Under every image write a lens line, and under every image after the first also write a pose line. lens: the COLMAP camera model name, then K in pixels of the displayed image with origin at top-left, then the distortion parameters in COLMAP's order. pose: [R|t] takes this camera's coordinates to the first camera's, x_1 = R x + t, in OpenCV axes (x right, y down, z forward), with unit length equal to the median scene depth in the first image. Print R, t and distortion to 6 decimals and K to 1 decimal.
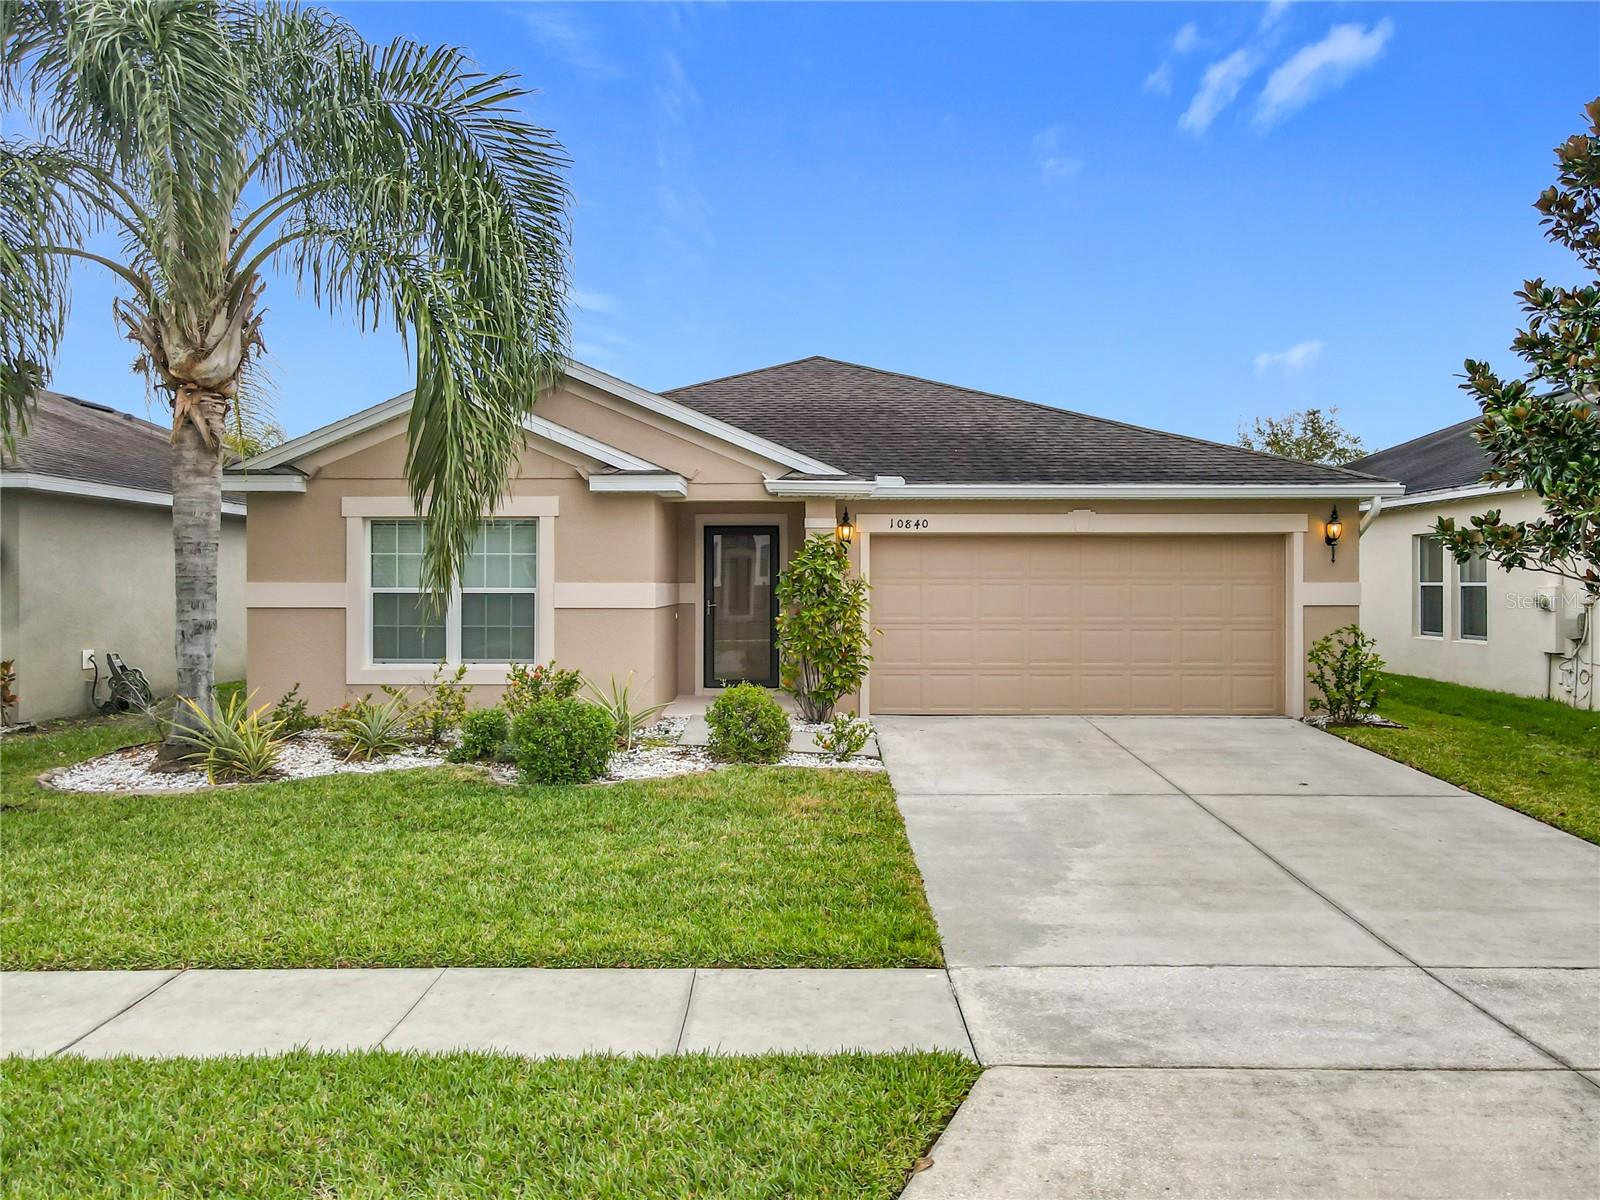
lens RADIAL K [[1153.7, 0, 794.1], [0, 1153.7, 591.5], [0, 0, 1]] dist [0.024118, -0.003001]
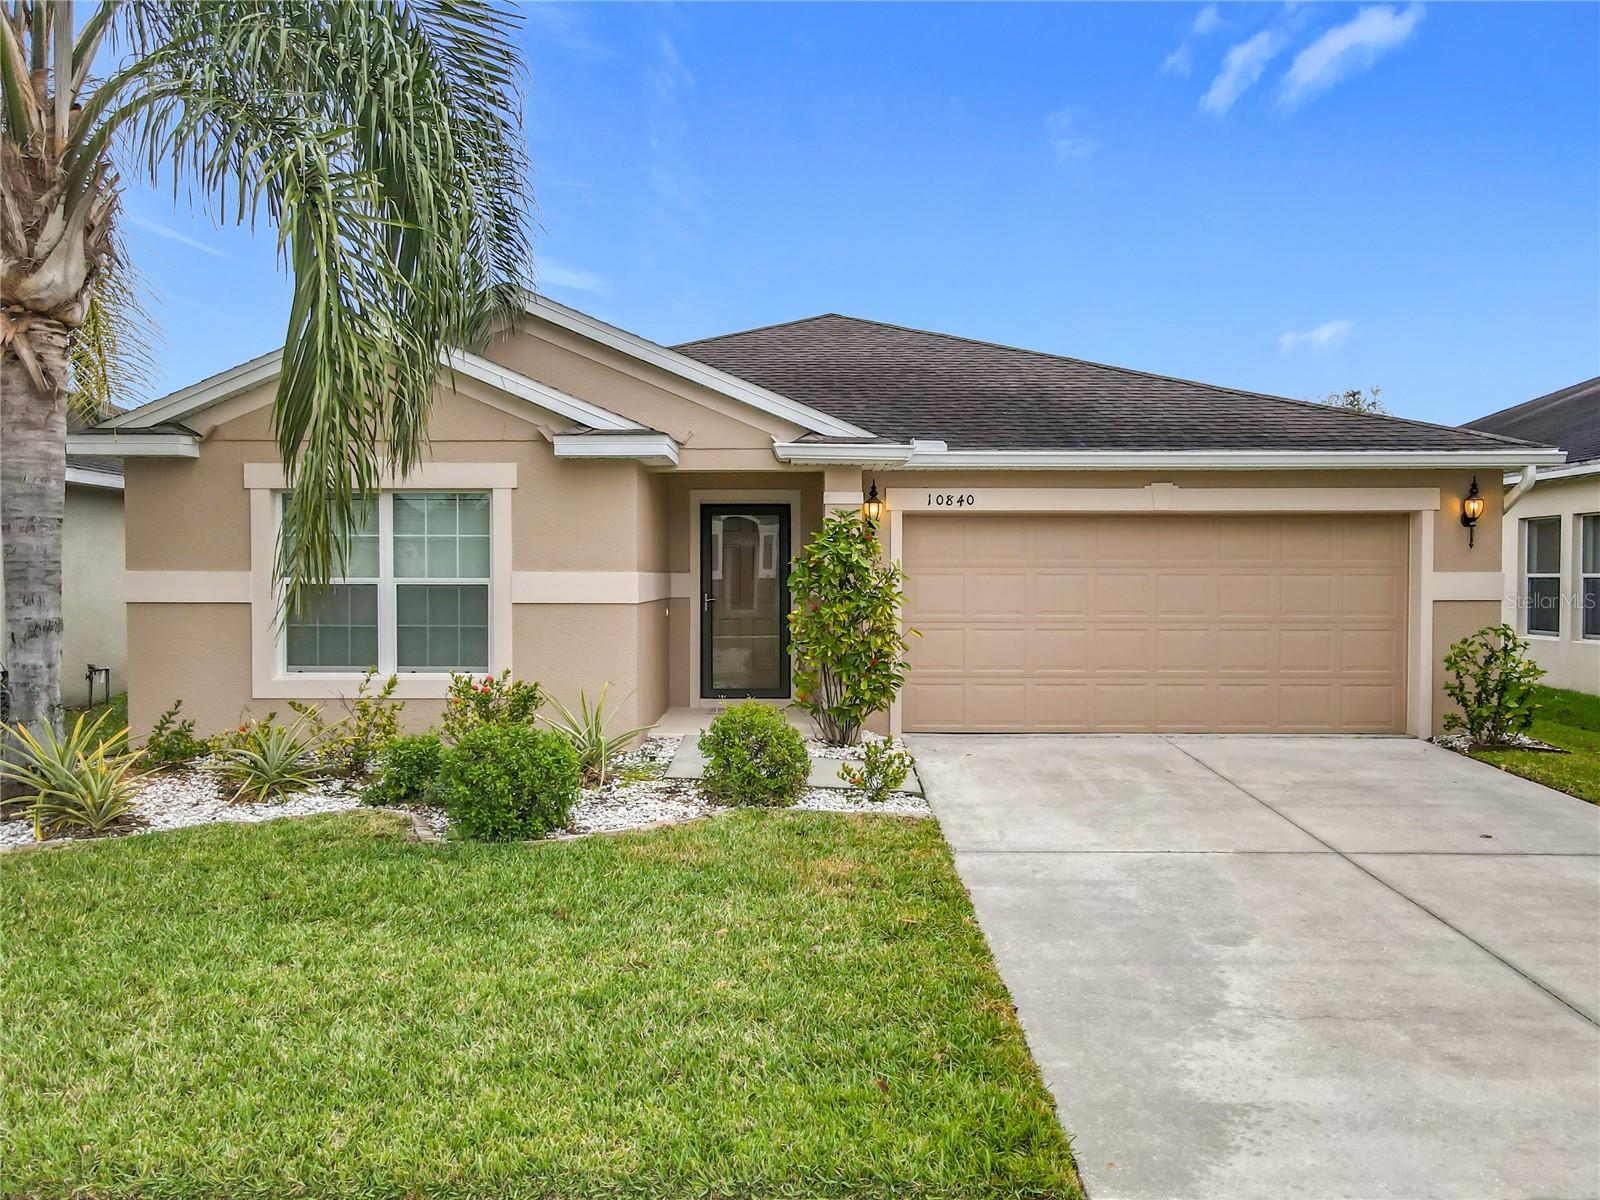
lens RADIAL K [[1125.5, 0, 801.3], [0, 1125.5, 645.6], [0, 0, 1]] dist [0.003886, -0.000097]
pose [[0.999987, 0.000453, 0.005008, -0.012471], [-0.000721, 0.998560, 0.053643, 0.001855], [-0.004977, -0.053646, 0.998548, 0.251229]]
